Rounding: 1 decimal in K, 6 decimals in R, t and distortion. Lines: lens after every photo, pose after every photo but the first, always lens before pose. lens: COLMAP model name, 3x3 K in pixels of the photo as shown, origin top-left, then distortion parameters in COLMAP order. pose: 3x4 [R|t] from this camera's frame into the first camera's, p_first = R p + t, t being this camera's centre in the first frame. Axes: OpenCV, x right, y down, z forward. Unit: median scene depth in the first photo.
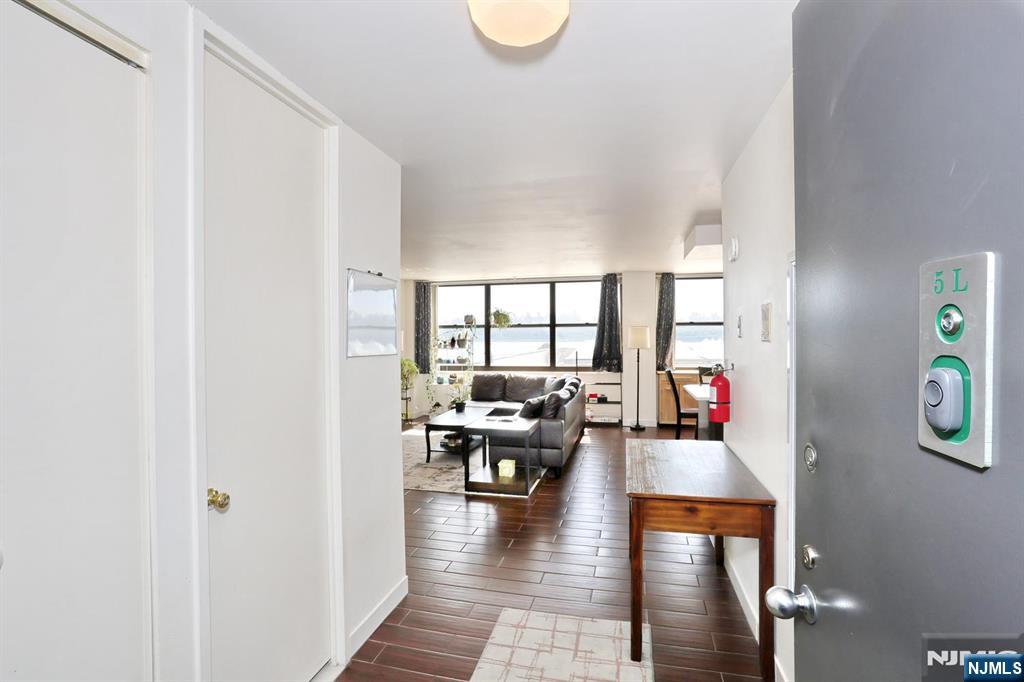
lens RADIAL K [[495.2, 0, 510.5], [0, 495.2, 342.1], [0, 0, 1]] dist [-0.032404, 0.002061]
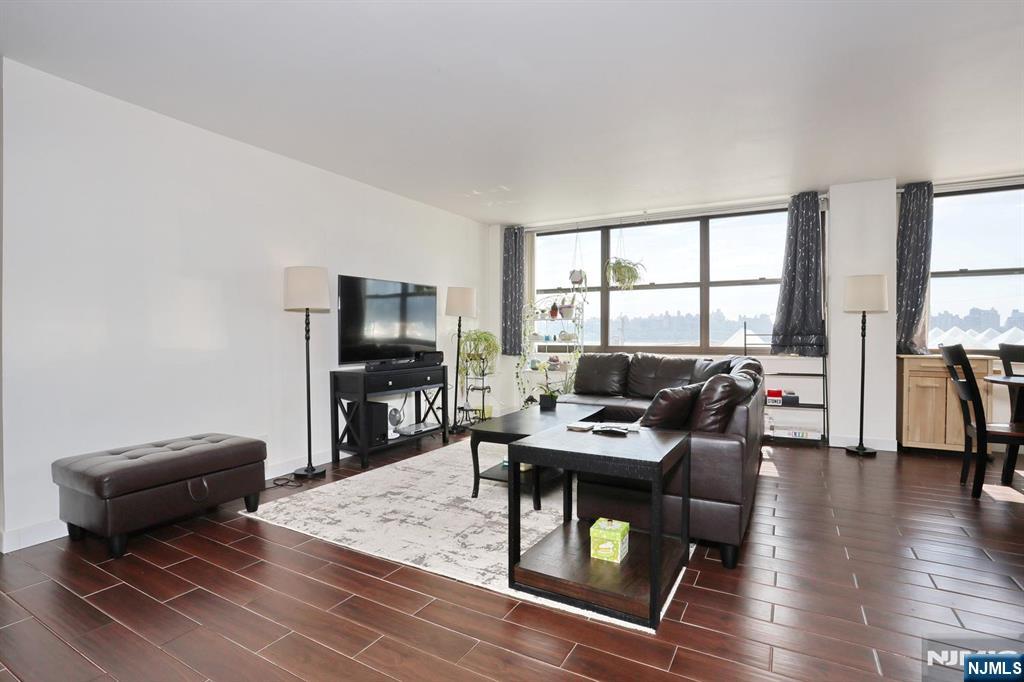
lens RADIAL K [[495.2, 0, 516.6], [0, 495.2, 343.3], [0, 0, 1]] dist [-0.032404, 0.002061]
pose [[0.966258, 0.011220, -0.257331, 0.014160], [-0.010336, 0.999935, 0.004786, 0.046188], [0.257368, -0.001965, 0.966311, 0.329550]]
